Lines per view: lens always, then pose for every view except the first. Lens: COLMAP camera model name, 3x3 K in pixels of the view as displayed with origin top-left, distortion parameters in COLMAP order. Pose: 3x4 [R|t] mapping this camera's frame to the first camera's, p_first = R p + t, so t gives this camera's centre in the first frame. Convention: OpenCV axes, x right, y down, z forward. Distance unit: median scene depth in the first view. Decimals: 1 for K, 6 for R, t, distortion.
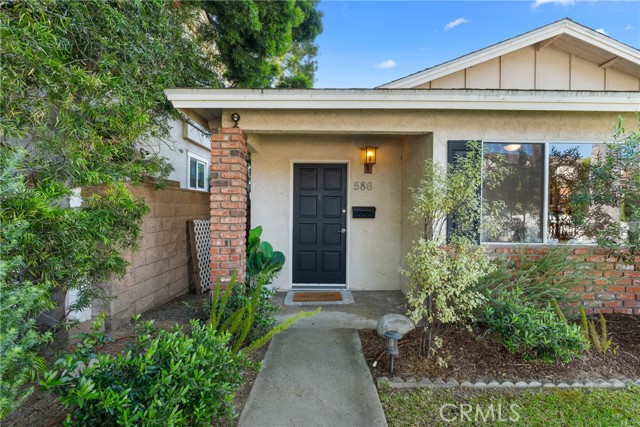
lens RADIAL K [[299.0, 0, 319.7], [0, 299.0, 209.7], [0, 0, 1]] dist [-0.010128, 0.000440]
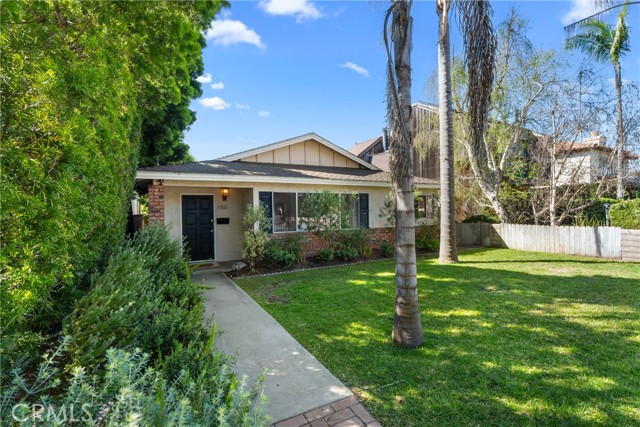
lens RADIAL K [[299.0, 0, 319.7], [0, 299.0, 209.7], [0, 0, 1]] dist [-0.010128, 0.000440]
pose [[0.881927, -0.024720, 0.470737, -0.214336], [0.023606, 0.999687, 0.008271, -0.067437], [-0.470794, 0.003817, 0.882235, -1.031605]]
